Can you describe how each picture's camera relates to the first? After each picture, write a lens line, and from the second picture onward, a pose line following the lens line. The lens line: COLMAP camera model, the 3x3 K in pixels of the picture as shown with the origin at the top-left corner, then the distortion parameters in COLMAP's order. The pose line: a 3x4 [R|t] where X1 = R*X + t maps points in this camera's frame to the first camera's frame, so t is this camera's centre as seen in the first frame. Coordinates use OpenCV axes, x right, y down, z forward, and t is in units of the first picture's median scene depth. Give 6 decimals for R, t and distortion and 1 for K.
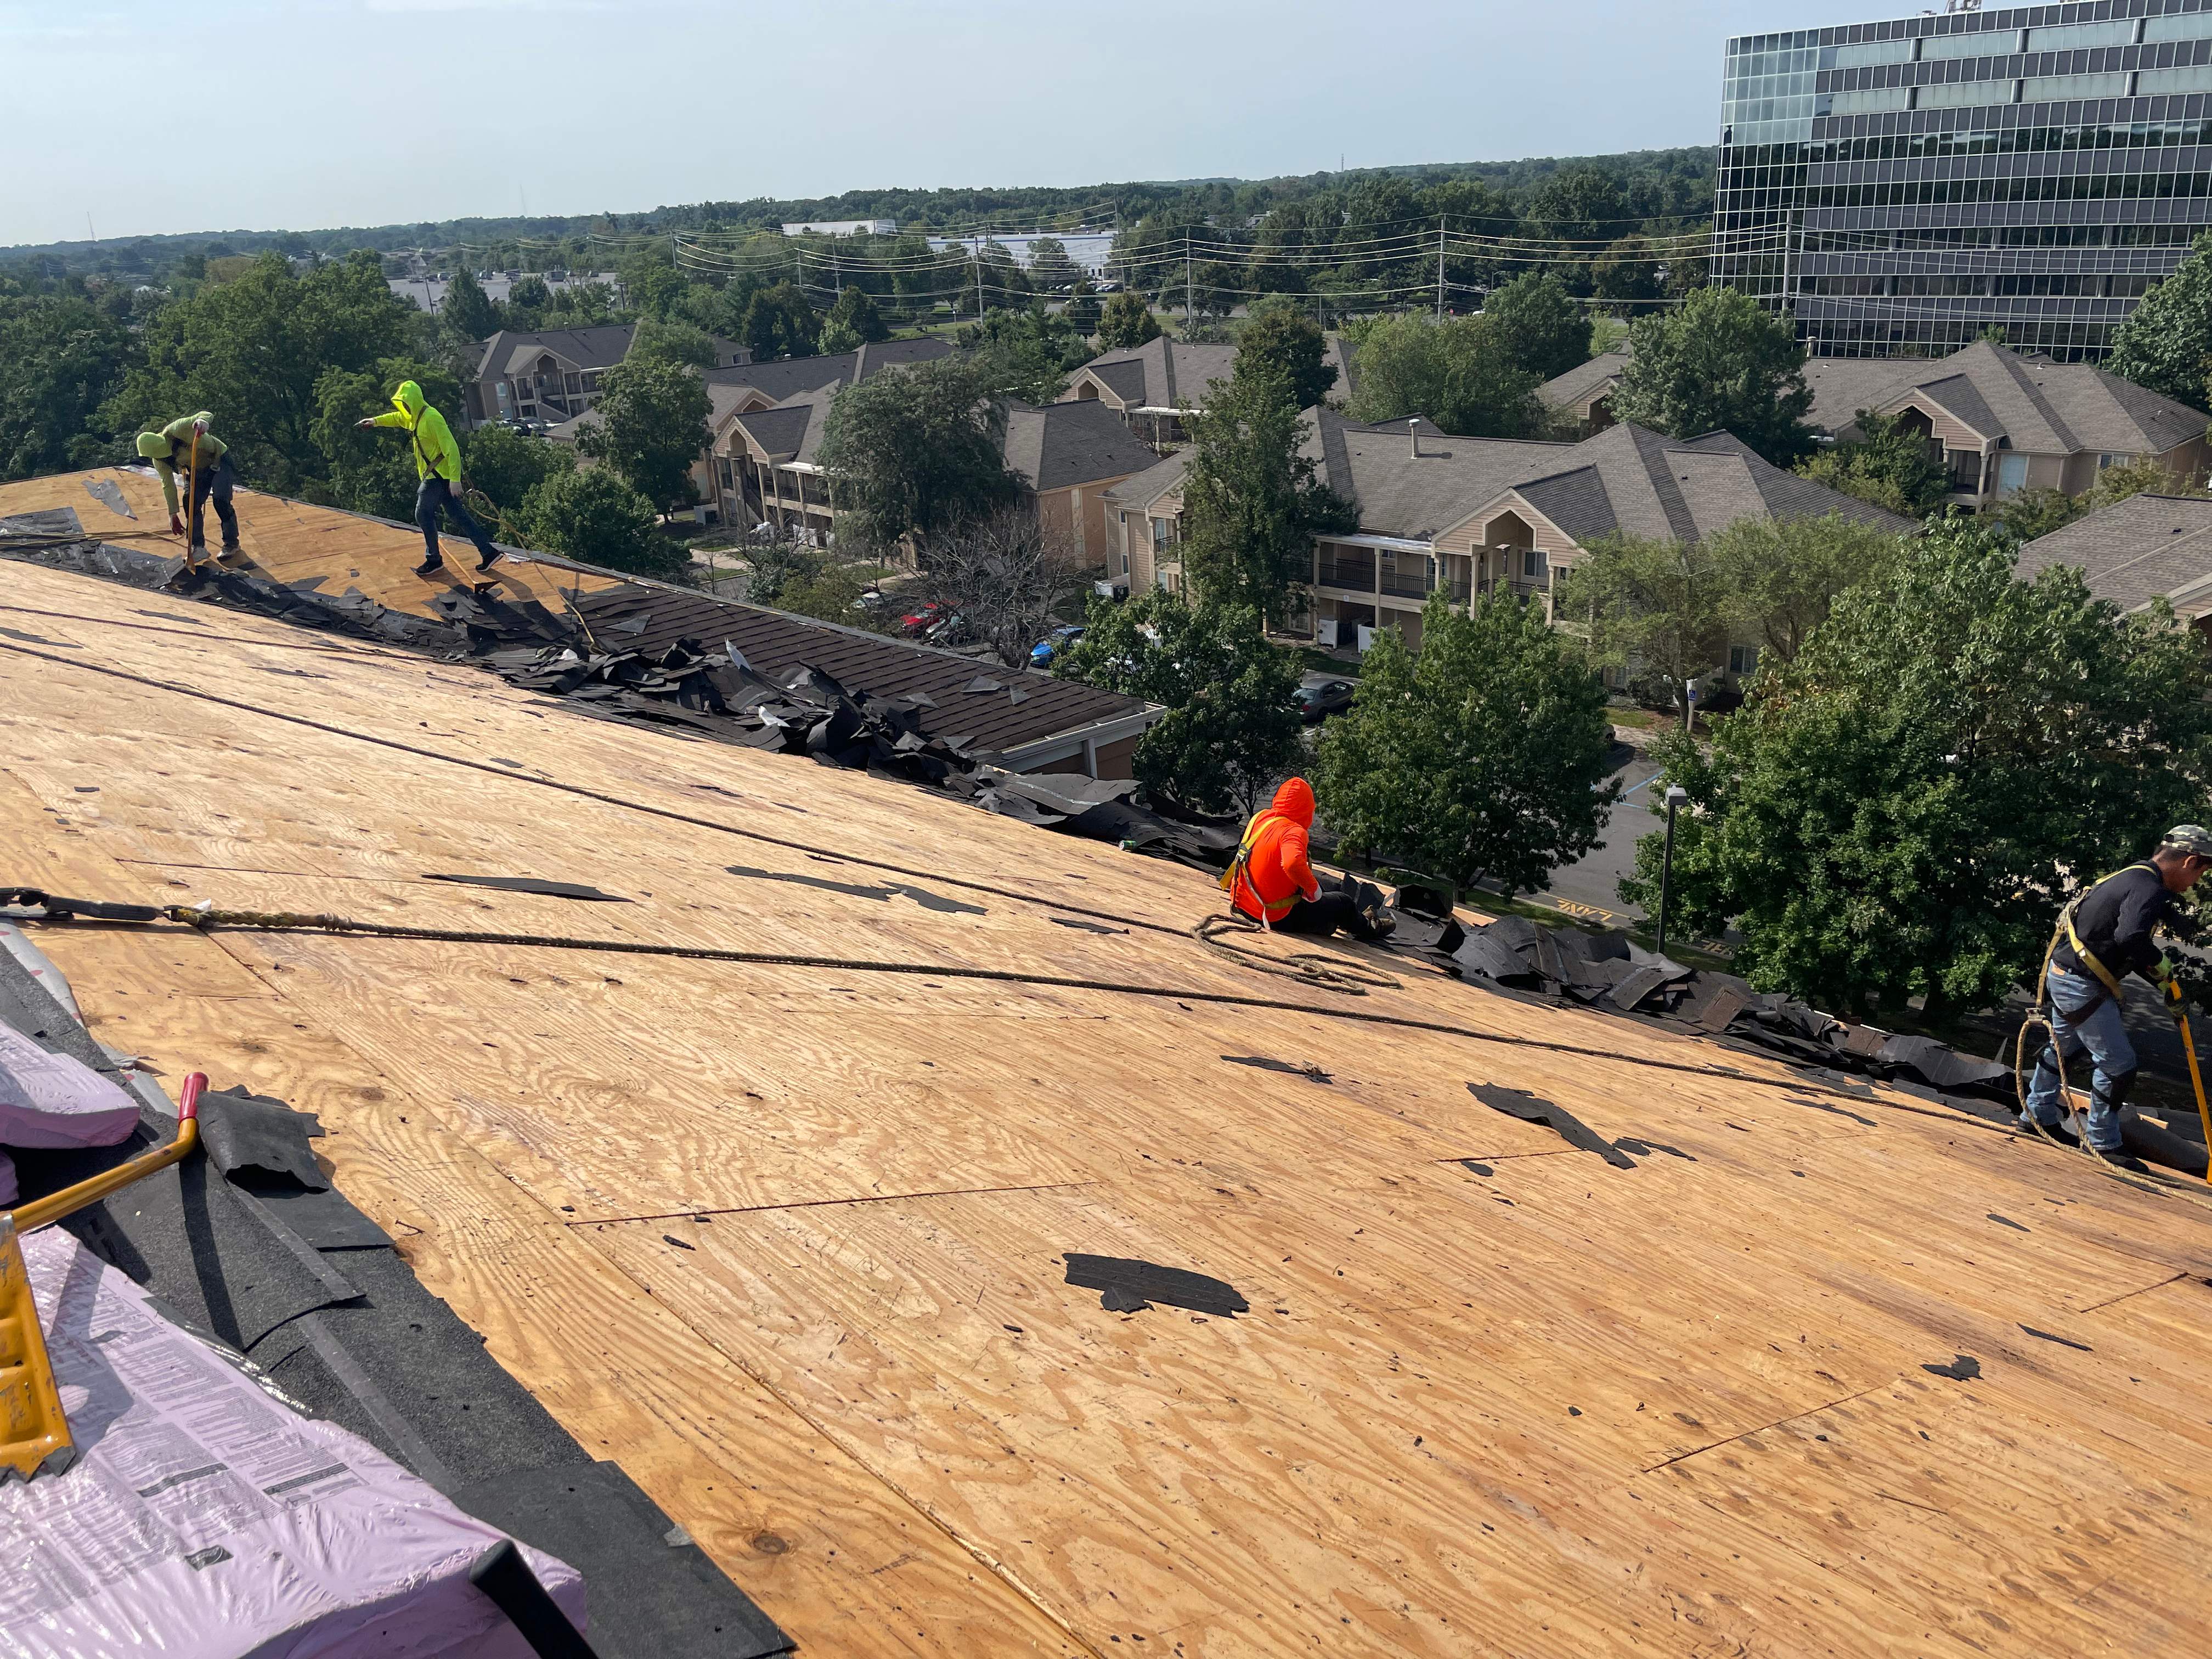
lens RADIAL K [[1712.0, 0, 1083.9], [0, 1712.0, 828.4], [0, 0, 1]] dist [0.078806, -0.111818]
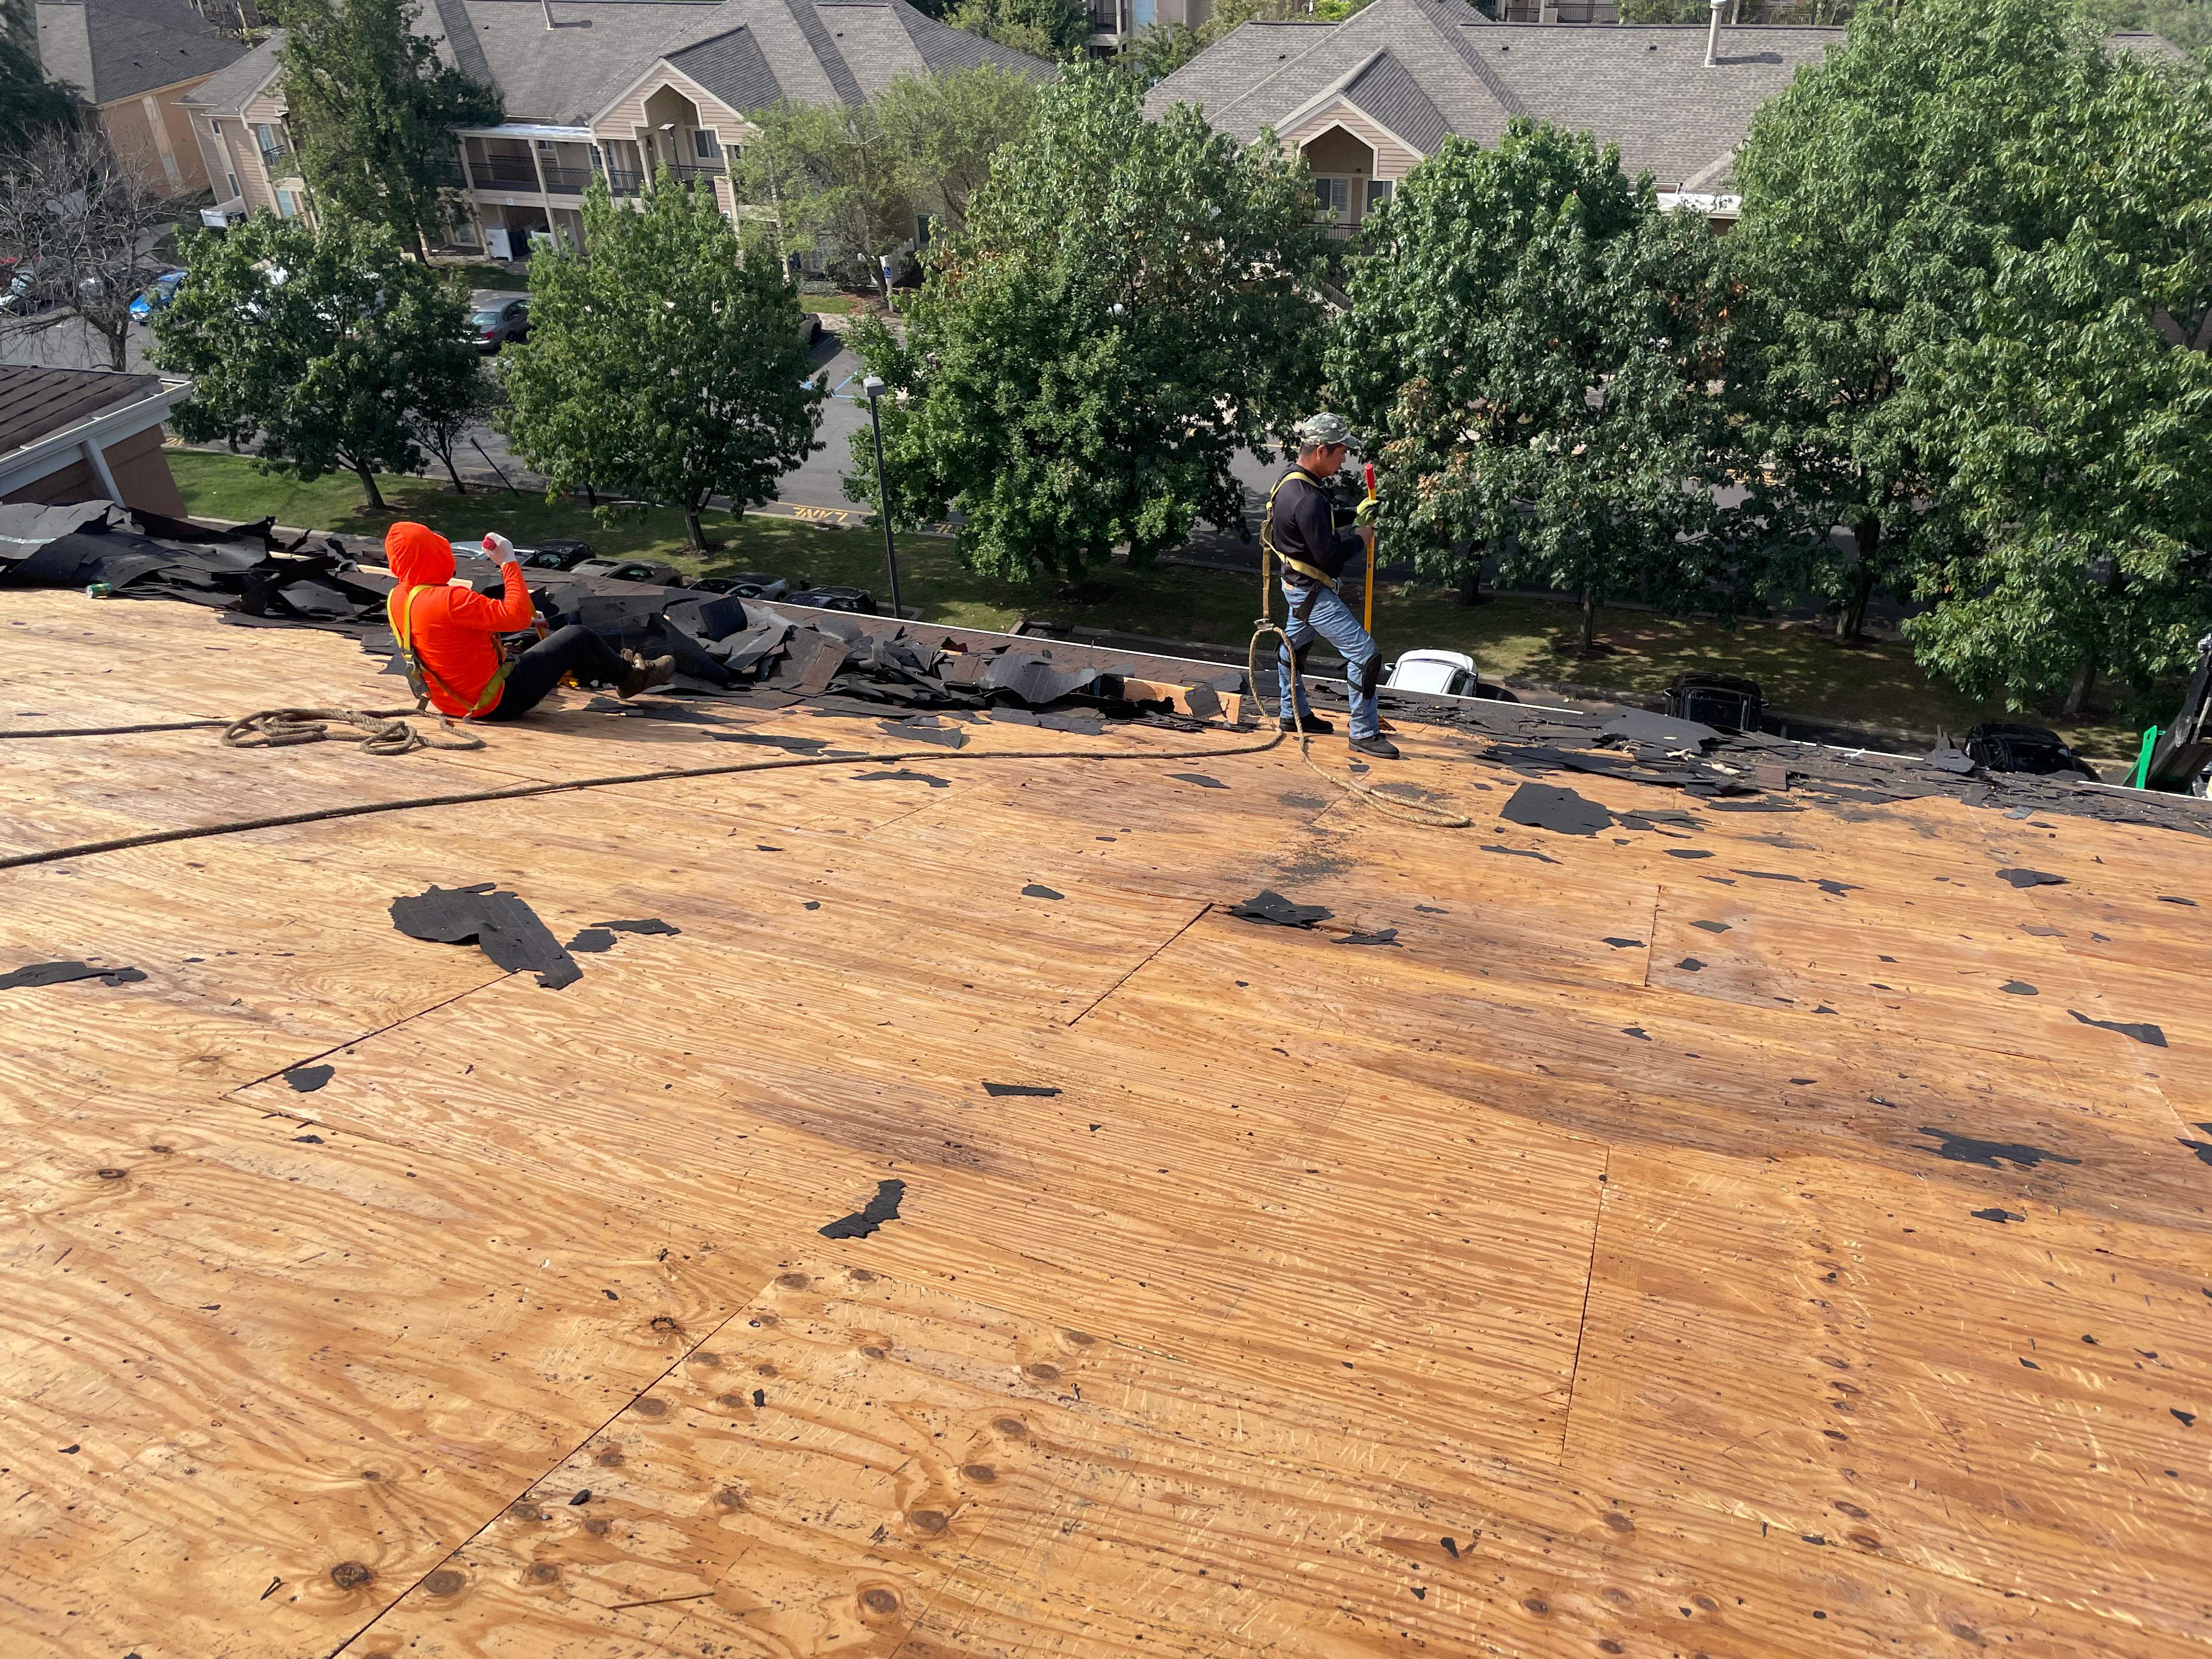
lens RADIAL K [[1712.0, 0, 1111.5], [0, 1712.0, 823.3], [0, 0, 1]] dist [0.078806, -0.111818]
pose [[0.893964, -0.241357, 0.377592, 0.015705], [0.152805, 0.956252, 0.249466, -0.002088], [-0.421283, -0.165316, 0.891735, 0.012139]]
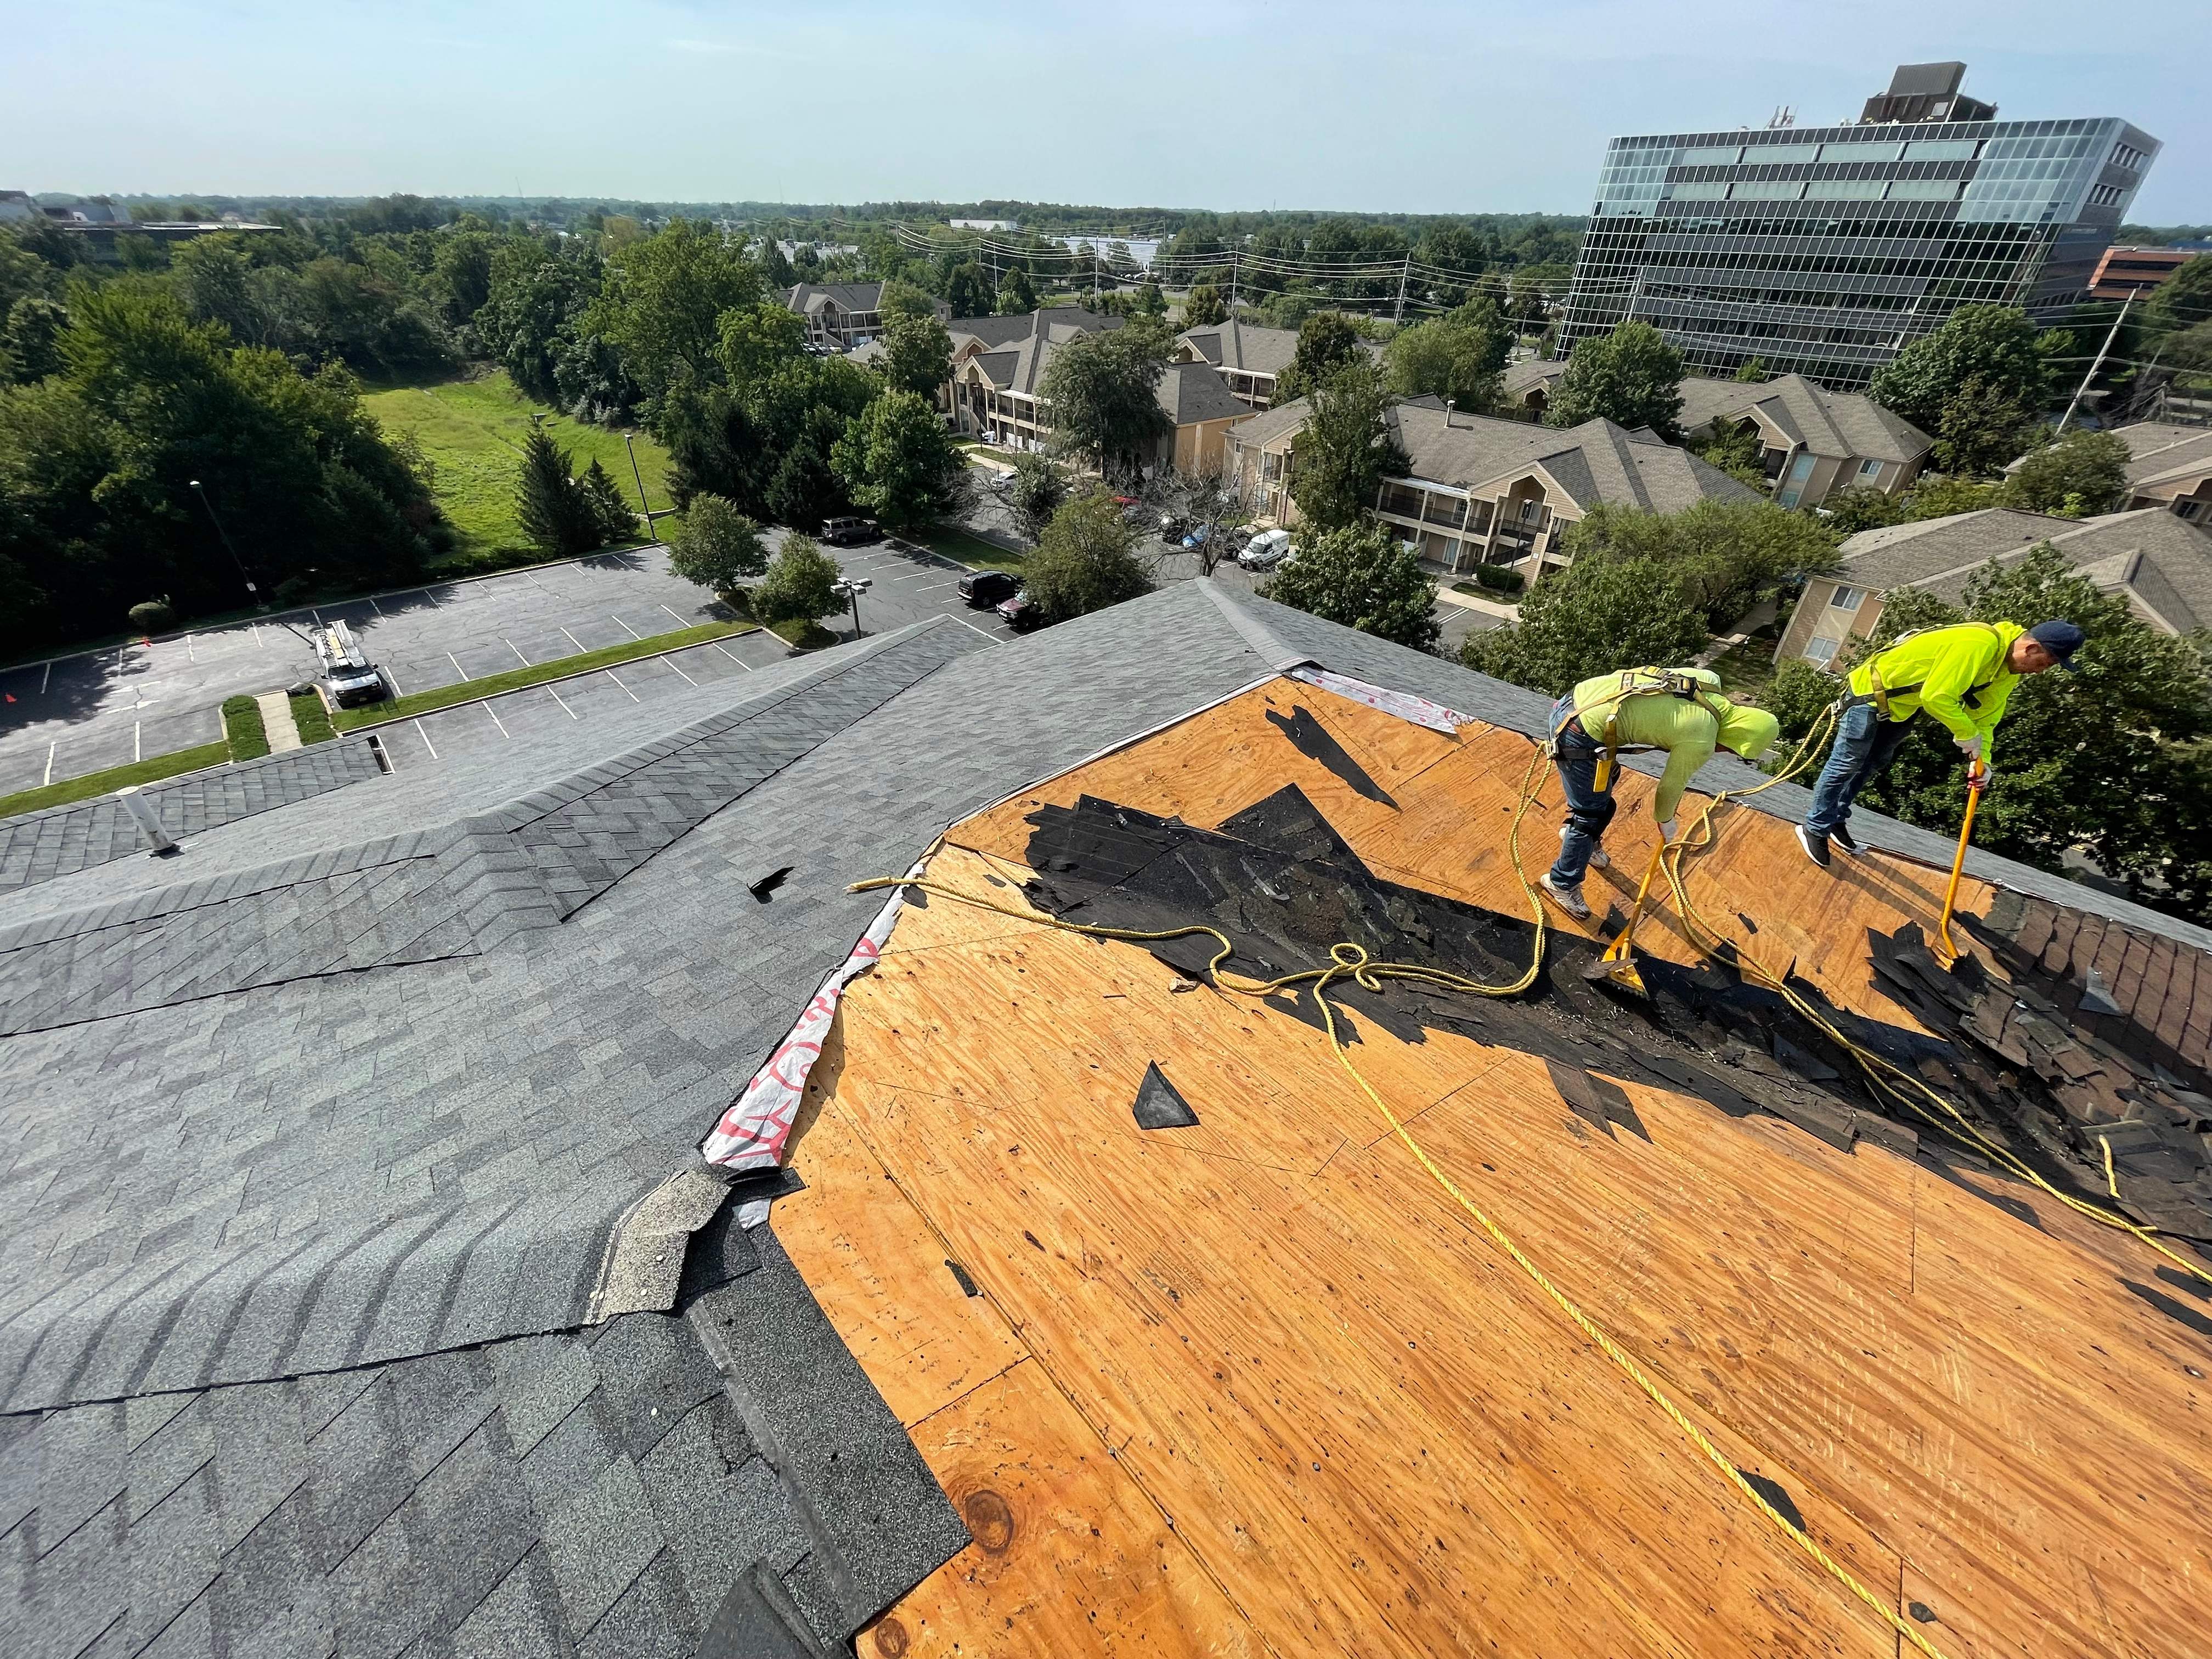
lens RADIAL K [[884.6, 0, 1109.4], [0, 884.6, 841.4], [0, 0, 1]] dist [-0.006030, 0.002933]
pose [[0.997724, 0.058305, 0.033875, -0.135326], [-0.065170, 0.962759, 0.262388, -0.051985], [-0.017315, -0.263998, 0.964368, 0.159562]]
